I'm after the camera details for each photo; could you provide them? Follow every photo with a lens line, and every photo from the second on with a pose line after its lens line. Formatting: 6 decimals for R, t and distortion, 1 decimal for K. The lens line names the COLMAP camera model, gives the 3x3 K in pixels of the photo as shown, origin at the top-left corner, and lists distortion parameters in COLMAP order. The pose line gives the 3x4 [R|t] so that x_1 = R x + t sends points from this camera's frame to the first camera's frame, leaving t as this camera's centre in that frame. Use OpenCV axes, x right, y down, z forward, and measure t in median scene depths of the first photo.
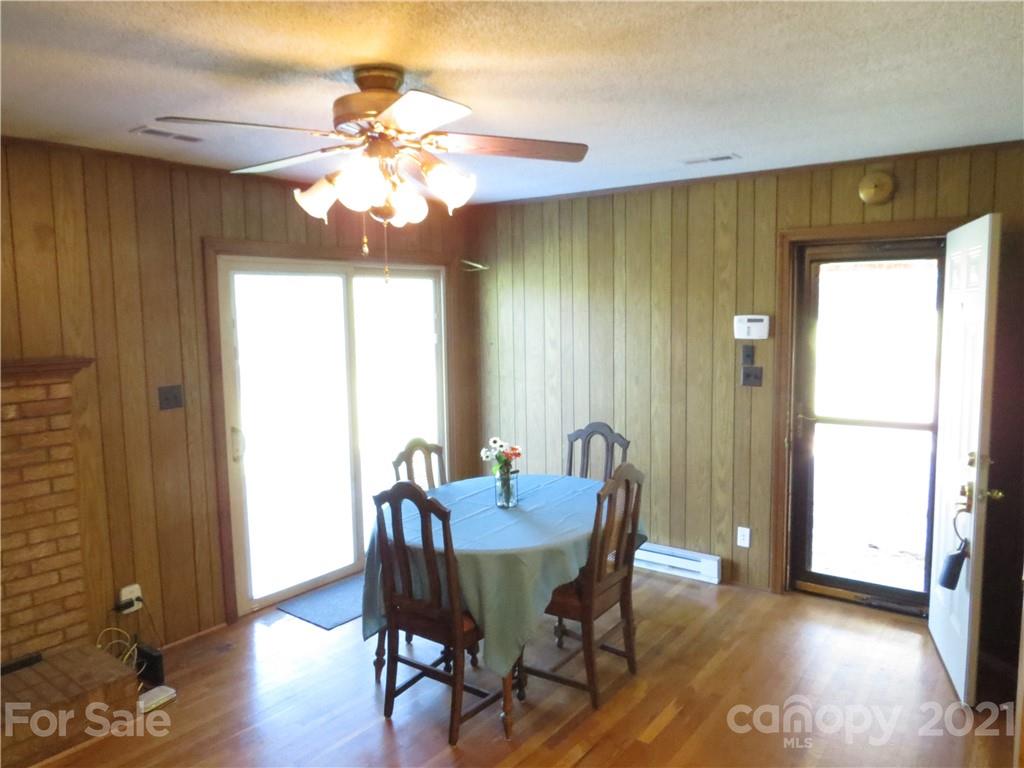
lens RADIAL K [[737.0, 0, 512.9], [0, 737.0, 382.0], [0, 0, 1]] dist [-0.018871, 0.010682]
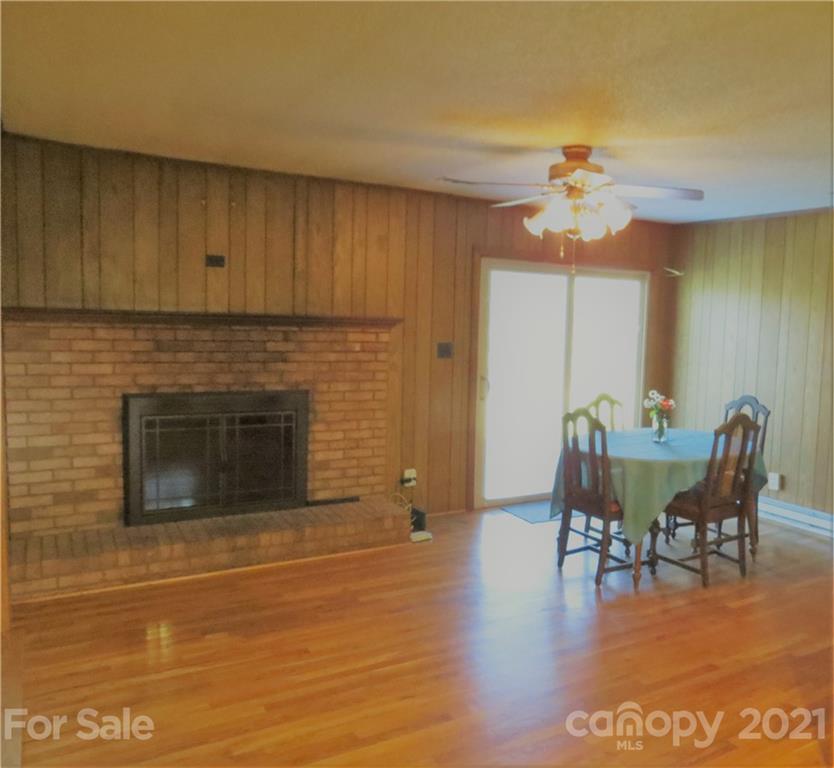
lens RADIAL K [[737.5, 0, 508.6], [0, 737.5, 376.5], [0, 0, 1]] dist [-0.020217, -0.003199]
pose [[0.938179, 0.077252, -0.337421, 0.186653], [-0.084393, 0.996411, -0.006524, 0.079557], [0.335706, 0.034597, 0.941331, -0.410813]]
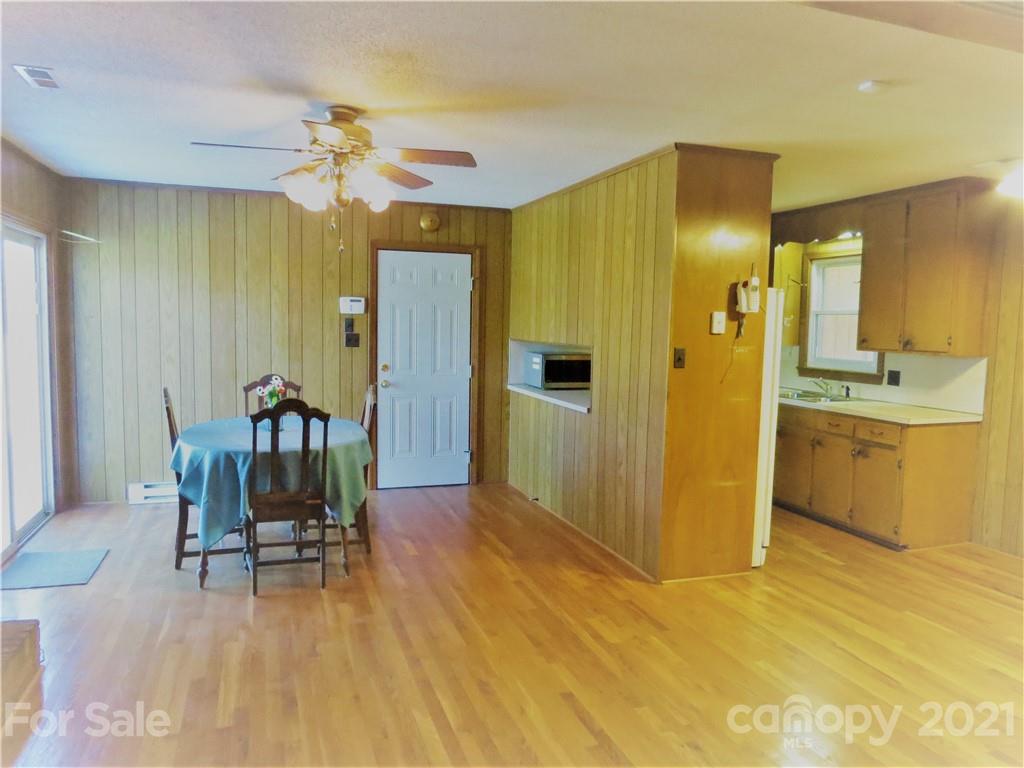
lens RADIAL K [[737.0, 0, 510.7], [0, 737.0, 389.7], [0, 0, 1]] dist [-0.018871, 0.010682]
pose [[0.573040, -0.050906, 0.817945, -0.839543], [0.052756, 0.998290, 0.025170, 0.085719], [-0.817827, 0.028728, 0.574746, -0.083245]]
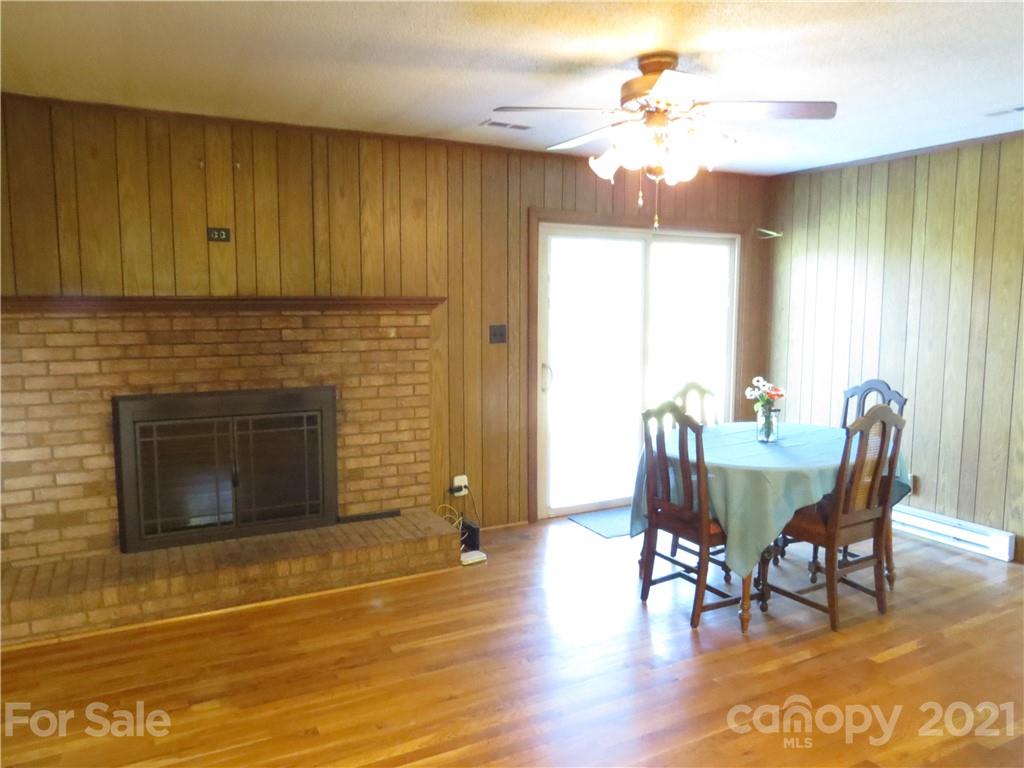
lens RADIAL K [[737.0, 0, 509.1], [0, 737.0, 378.3], [0, 0, 1]] dist [-0.018871, 0.010682]
pose [[0.905546, 0.062642, -0.419598, 0.099857], [-0.059320, 0.998019, 0.020976, 0.075048], [0.420080, 0.005896, 0.907468, -0.162382]]
